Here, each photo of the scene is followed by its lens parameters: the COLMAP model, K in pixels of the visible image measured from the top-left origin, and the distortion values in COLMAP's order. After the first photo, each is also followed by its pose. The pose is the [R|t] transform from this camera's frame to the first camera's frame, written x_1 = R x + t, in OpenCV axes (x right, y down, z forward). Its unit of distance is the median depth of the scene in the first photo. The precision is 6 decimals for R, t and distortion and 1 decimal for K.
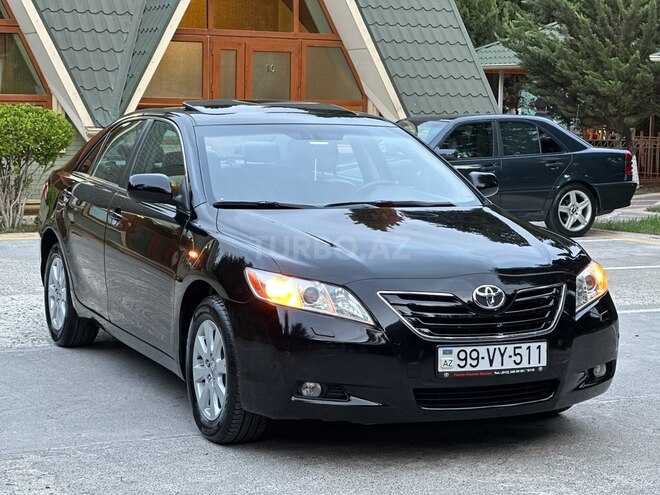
lens RADIAL K [[1442.1, 0, 330.0], [0, 1442.1, 247.5], [0, 0, 1]] dist [-0.069486, 3.258814]
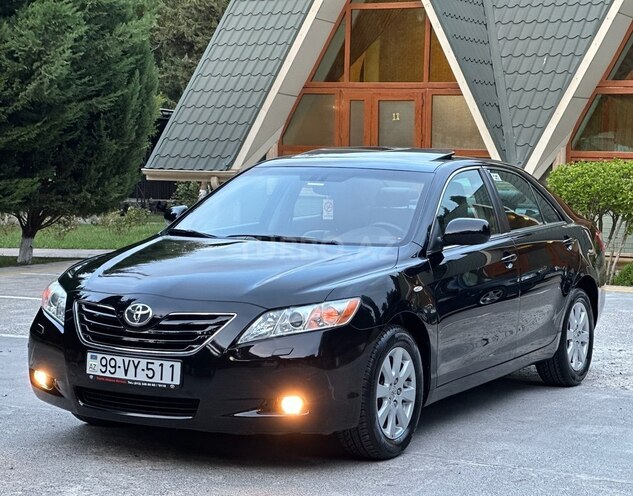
lens RADIAL K [[1468.4, 0, 316.5], [0, 1468.4, 248.0], [0, 0, 1]] dist [-0.082866, -0.262098]
pose [[0.611809, 0.049034, -0.789484, 1.087115], [-0.089003, 0.996006, -0.007111, -0.021180], [0.785982, 0.074617, 0.613730, 0.409344]]
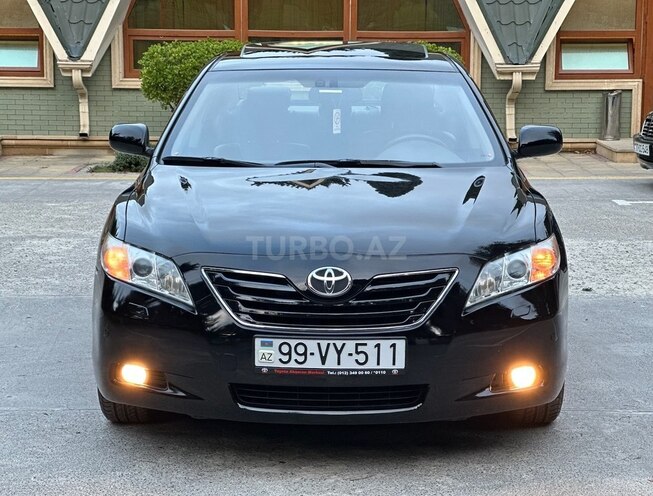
lens RADIAL K [[1455.3, 0, 326.5], [0, 1455.3, 248.0], [0, 0, 1]] dist [0.029131, 0.566790]
pose [[0.909499, 0.050731, -0.412598, 0.455910], [-0.031734, 0.998102, 0.052770, -0.029564], [0.414492, -0.034901, 0.909383, 0.233060]]
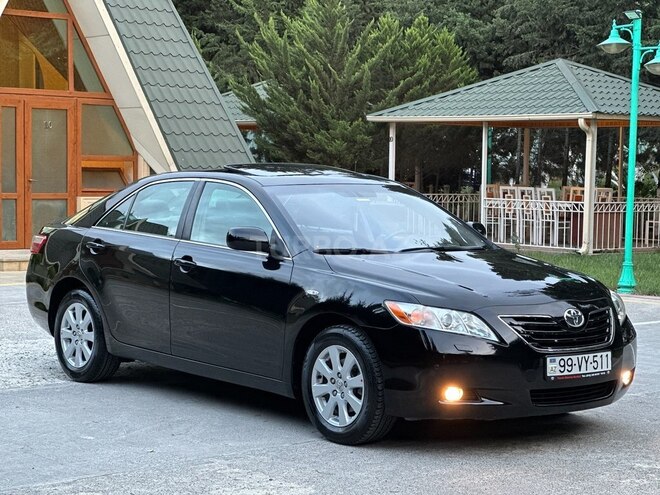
lens RADIAL K [[1442.1, 0, 330.0], [0, 1442.1, 247.5], [0, 0, 1]] dist [-0.069486, 3.258814]
pose [[0.966023, -0.016764, 0.257914, -0.436474], [0.025797, 0.999165, -0.031678, 0.006735], [-0.257167, 0.037255, 0.965648, -0.200876]]
